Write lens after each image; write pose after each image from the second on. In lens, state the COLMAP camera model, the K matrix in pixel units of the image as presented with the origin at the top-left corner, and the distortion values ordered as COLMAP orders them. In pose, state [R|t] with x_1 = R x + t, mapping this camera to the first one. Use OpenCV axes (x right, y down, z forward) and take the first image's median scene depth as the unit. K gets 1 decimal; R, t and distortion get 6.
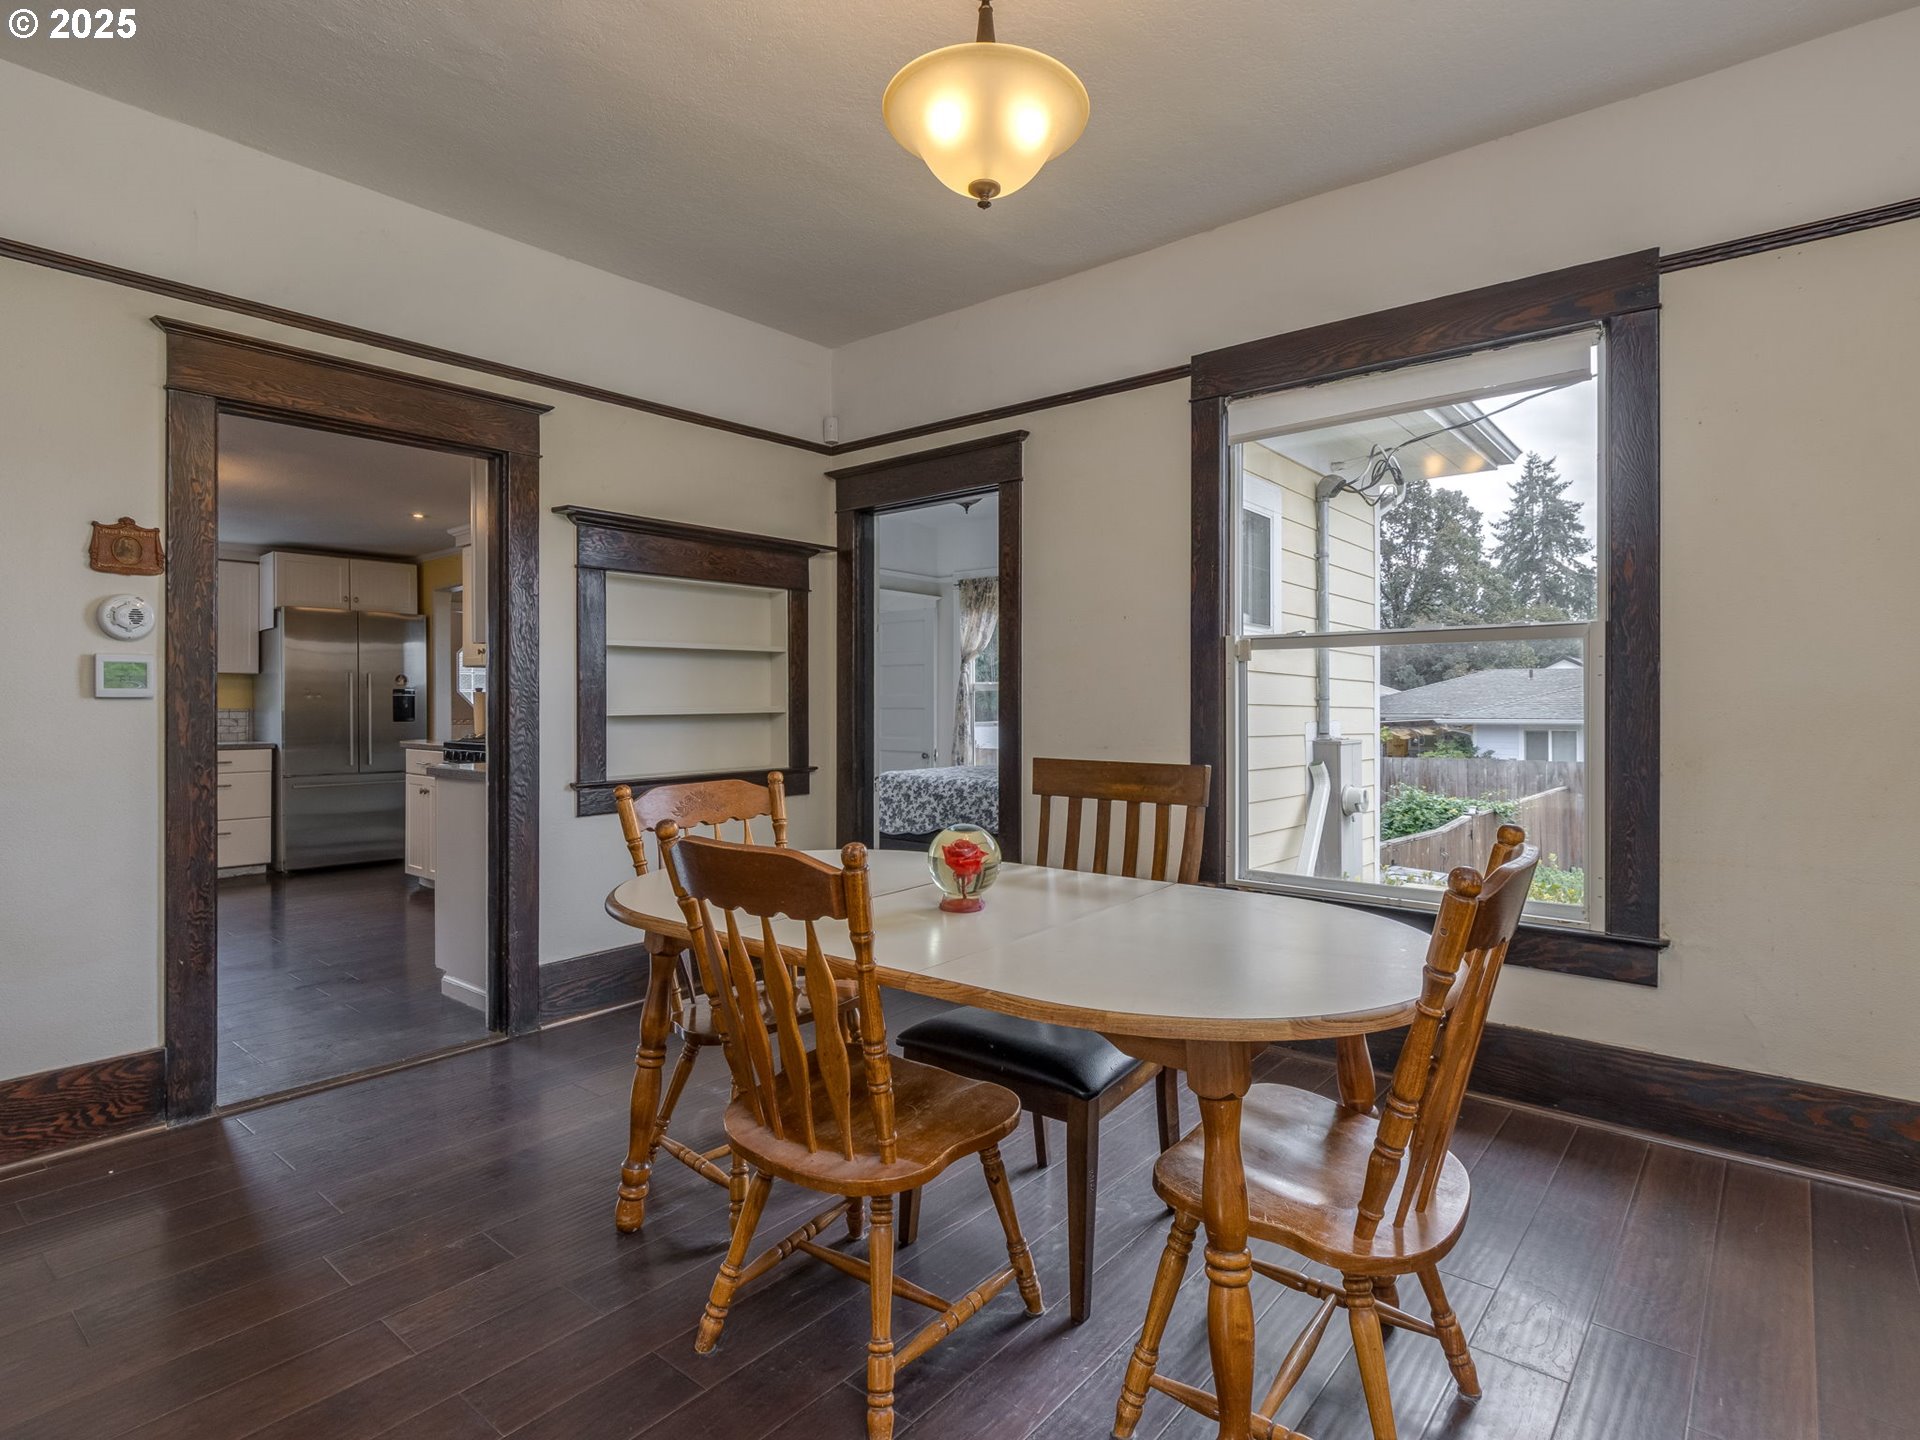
lens RADIAL K [[1003.4, 0, 952.7], [0, 1003.4, 706.2], [0, 0, 1]] dist [0.002975, -0.017783]
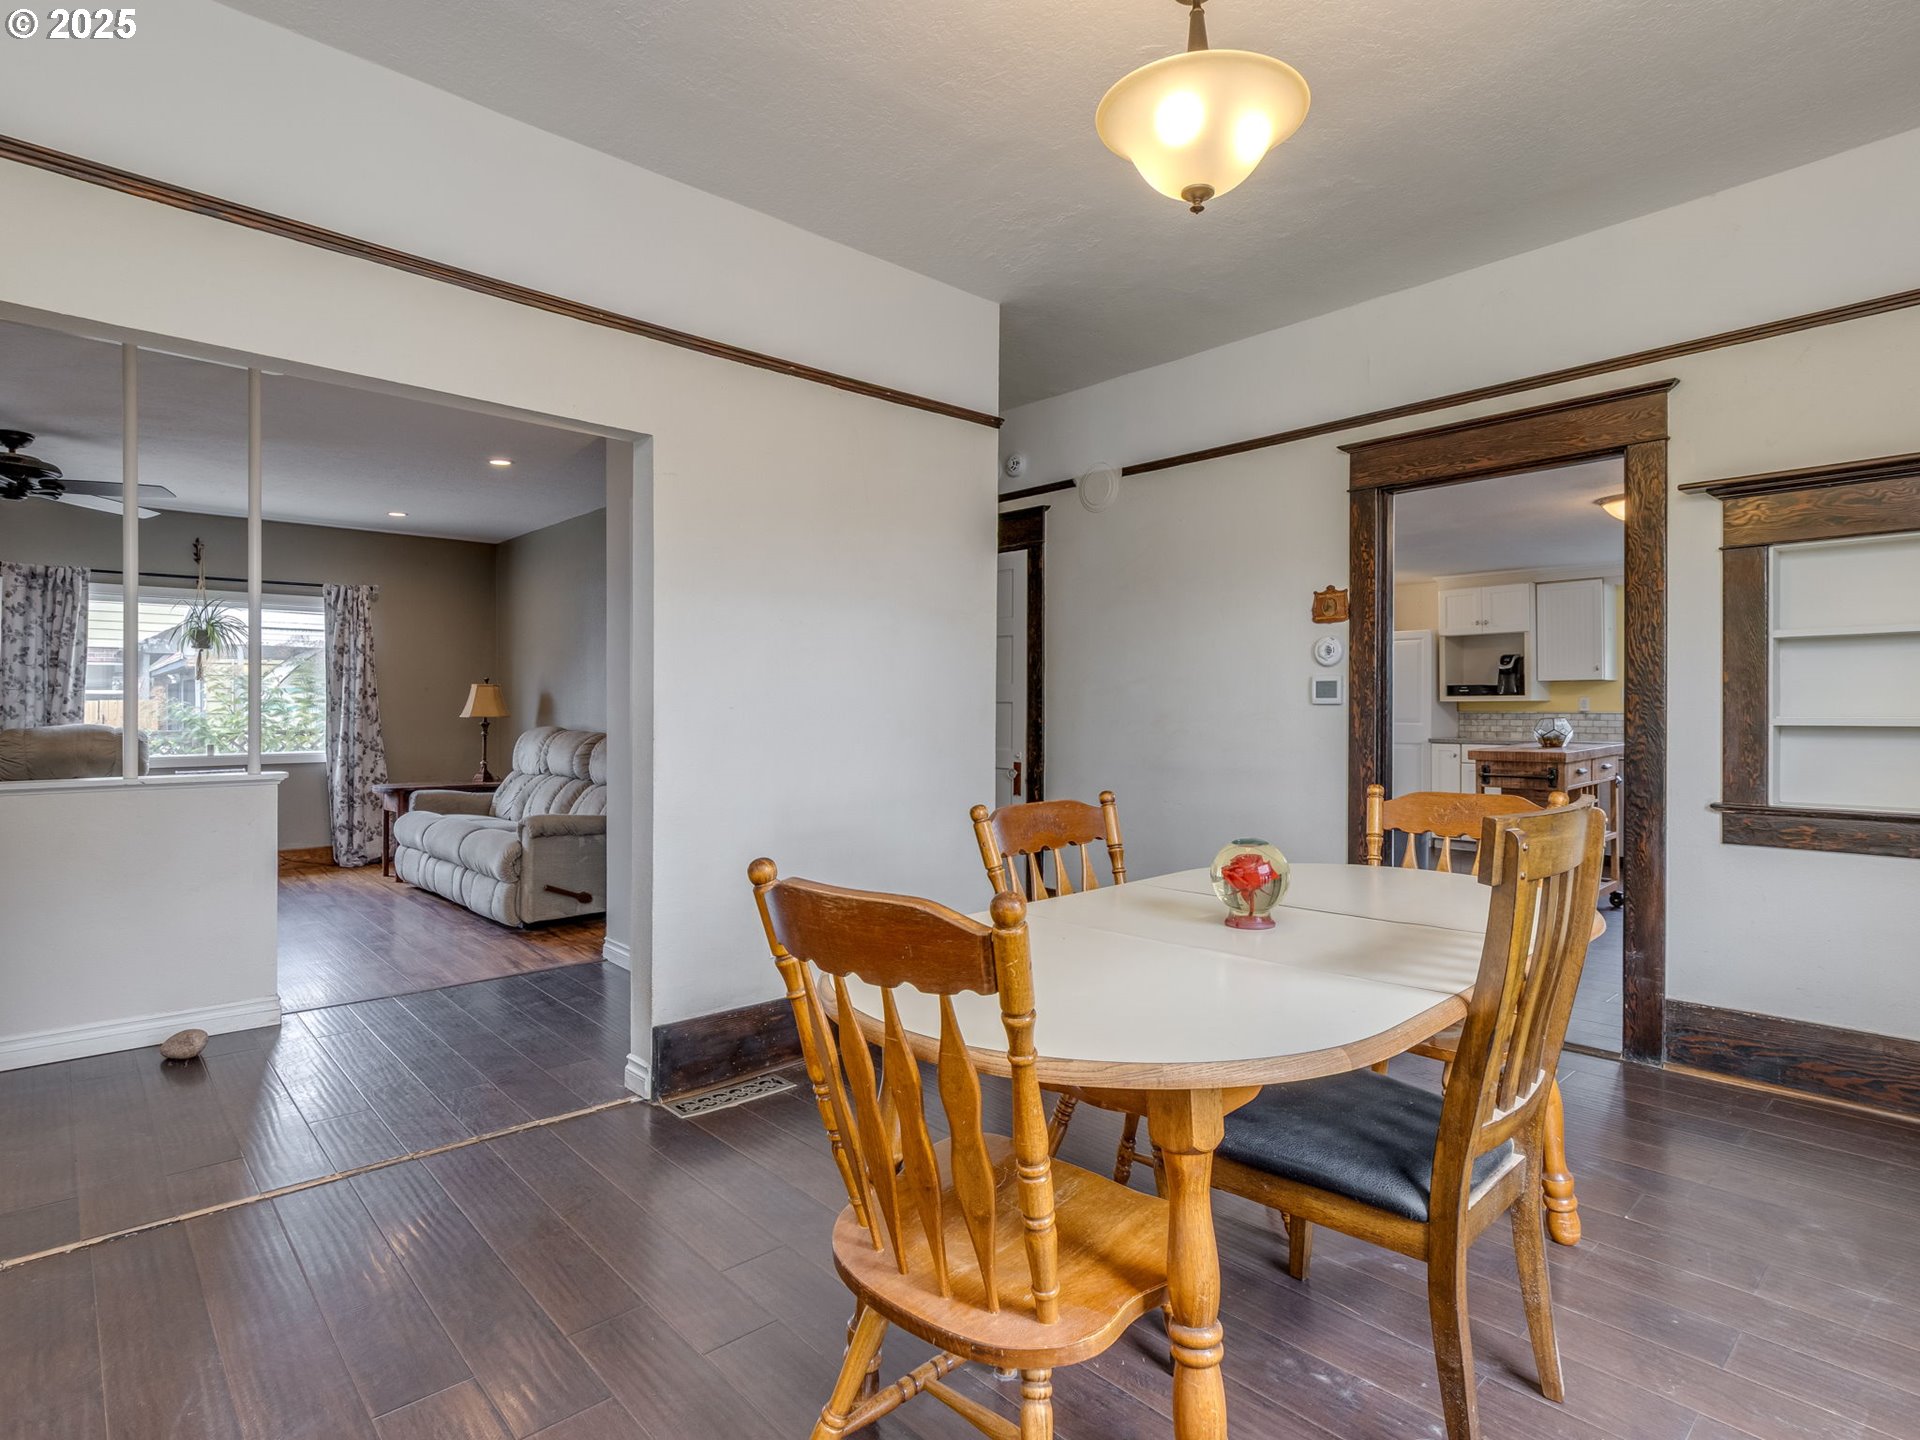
lens RADIAL K [[1003.4, 0, 952.7], [0, 1003.4, 706.2], [0, 0, 1]] dist [0.002975, -0.017783]
pose [[-0.135225, -0.005233, -0.990801, 0.748017], [-0.008635, 0.999954, -0.004102, 0.005246], [0.990777, 0.008001, -0.135264, 0.630853]]
